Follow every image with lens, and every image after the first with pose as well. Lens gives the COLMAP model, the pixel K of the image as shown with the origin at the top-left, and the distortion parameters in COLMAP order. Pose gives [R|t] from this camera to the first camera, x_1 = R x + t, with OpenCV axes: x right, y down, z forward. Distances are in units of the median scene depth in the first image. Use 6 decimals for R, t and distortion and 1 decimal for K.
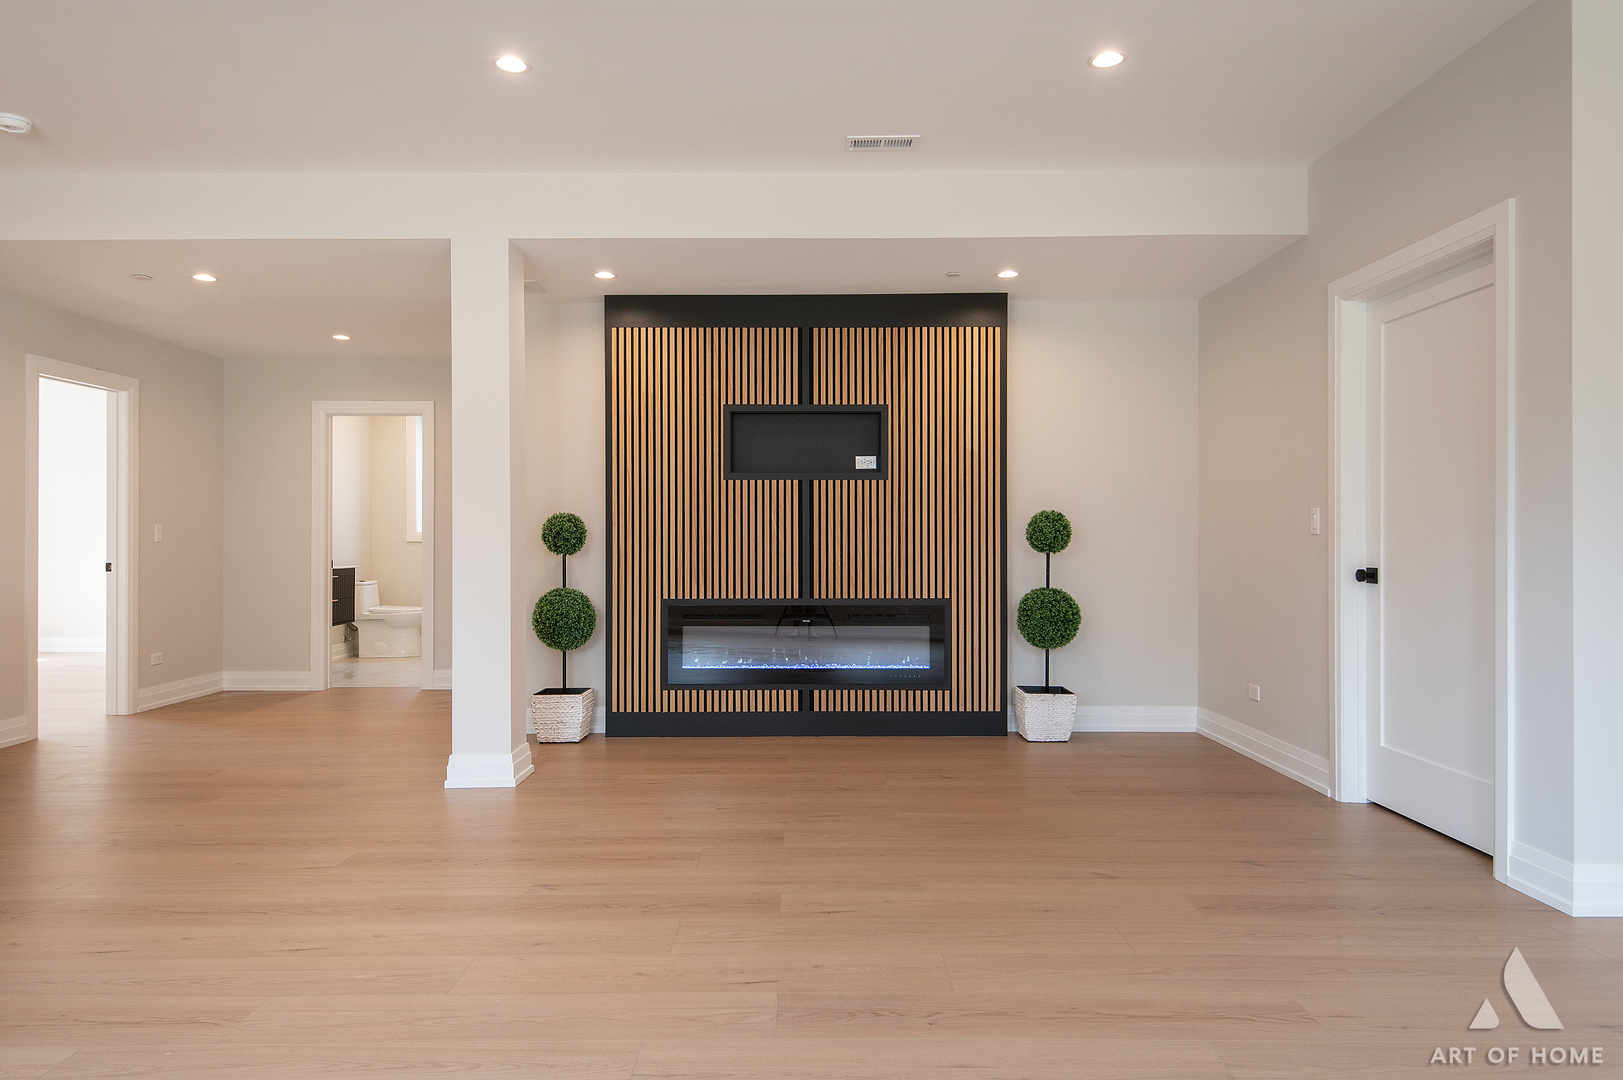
lens RADIAL K [[1029.9, 0, 796.8], [0, 1029.9, 536.8], [0, 0, 1]] dist [0.028804, -0.017515]
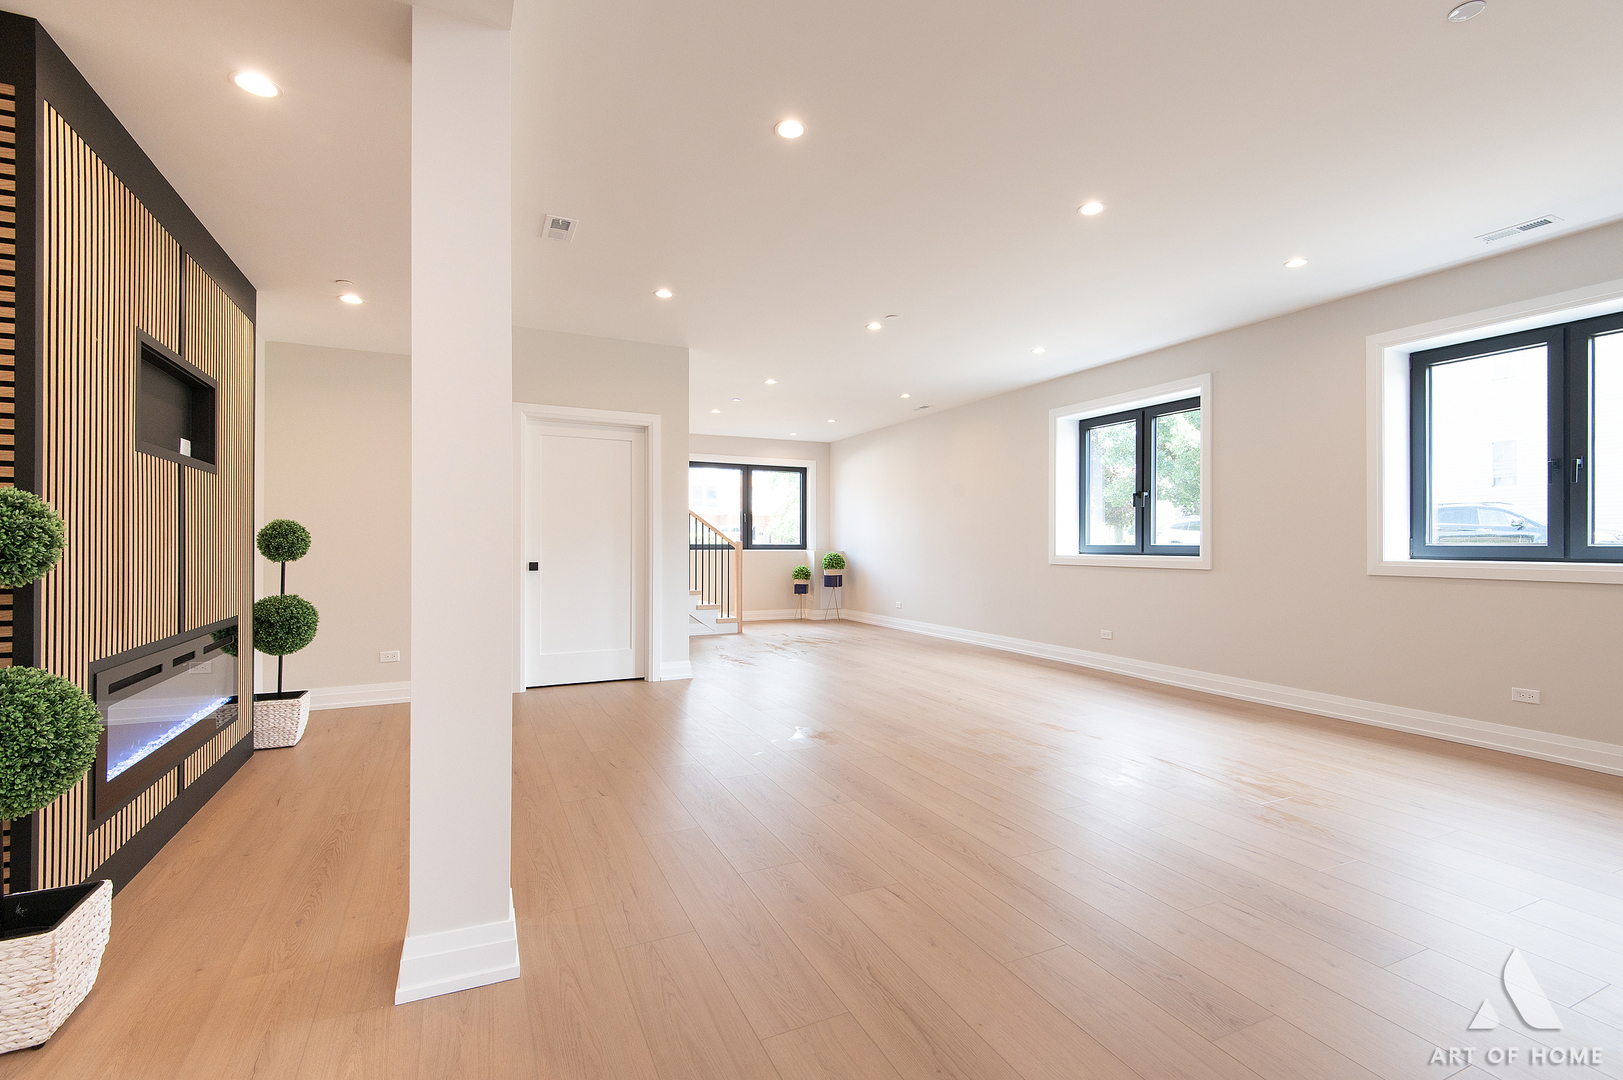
lens RADIAL K [[721.4, 0, 819.3], [0, 721.4, 537.8], [0, 0, 1]] dist [0.010361, -0.007198]
pose [[-0.445426, 0.008615, 0.895278, -0.628132], [-0.001137, 0.999947, -0.010188, -0.000955], [-0.895318, -0.005556, -0.445392, 0.829772]]
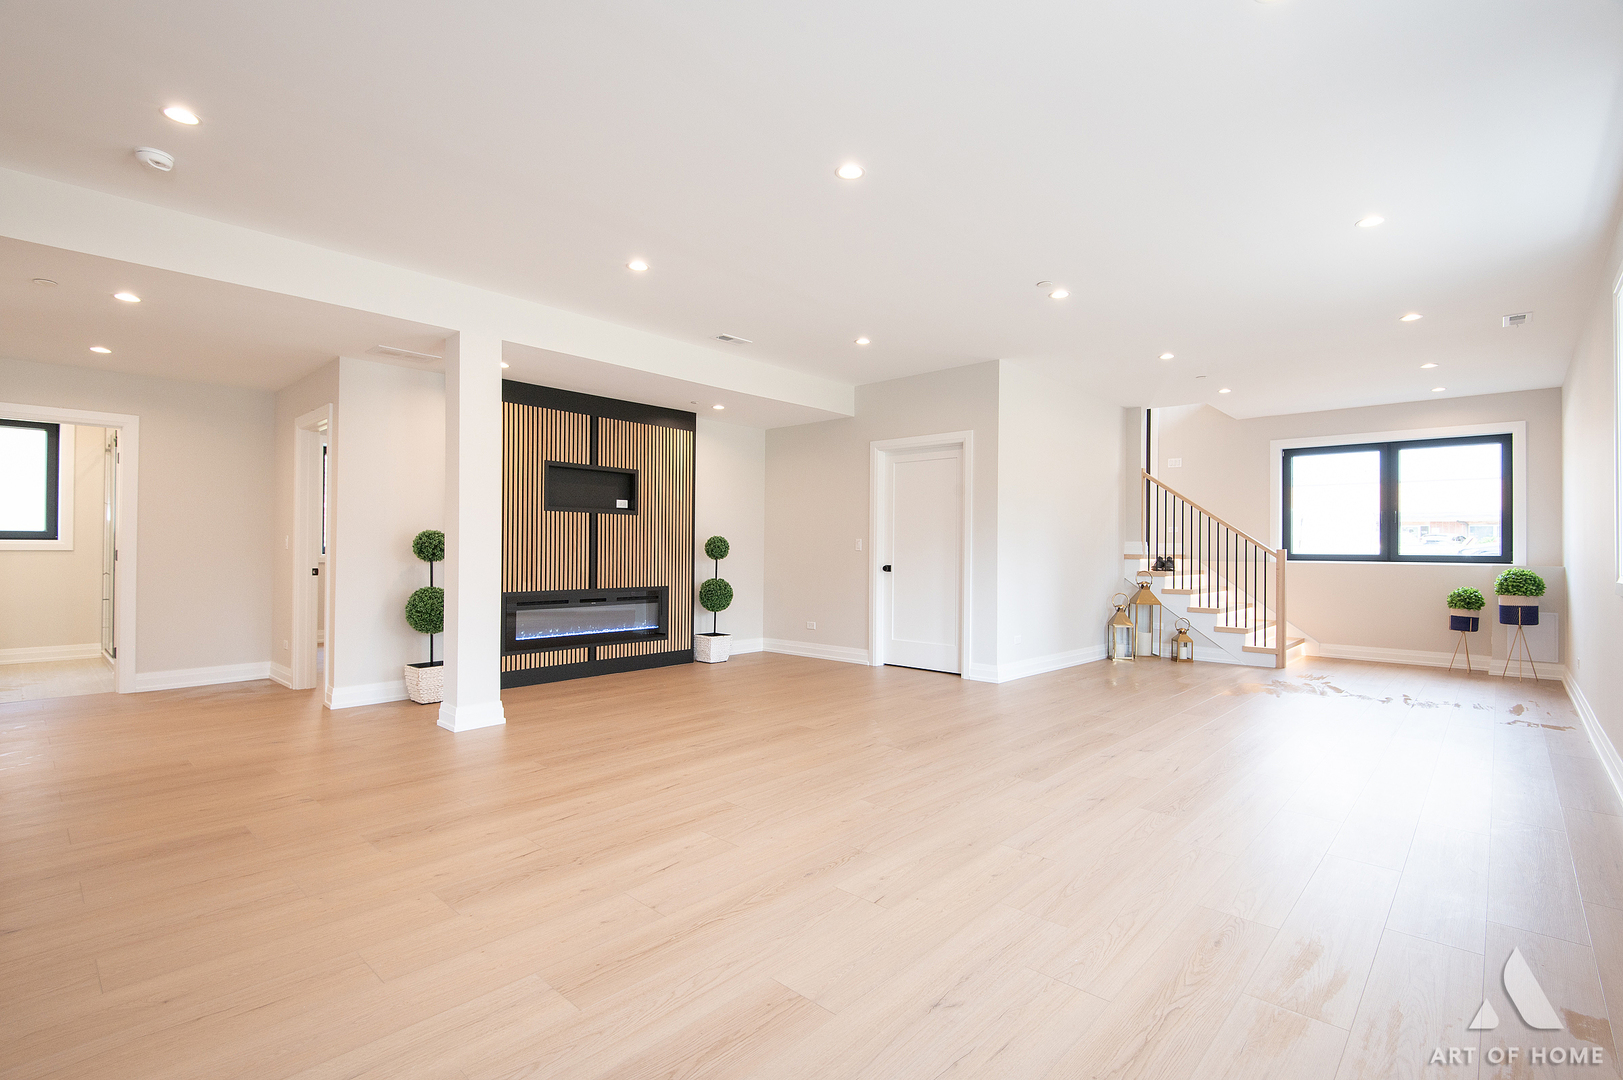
lens RADIAL K [[750.3, 0, 801.1], [0, 750.3, 543.4], [0, 0, 1]] dist [0.006216, -0.010359]
pose [[0.675993, 0.013894, 0.736777, -0.621933], [-0.008570, 0.999903, -0.010993, 0.000699], [-0.736858, 0.001117, 0.676047, -0.005956]]
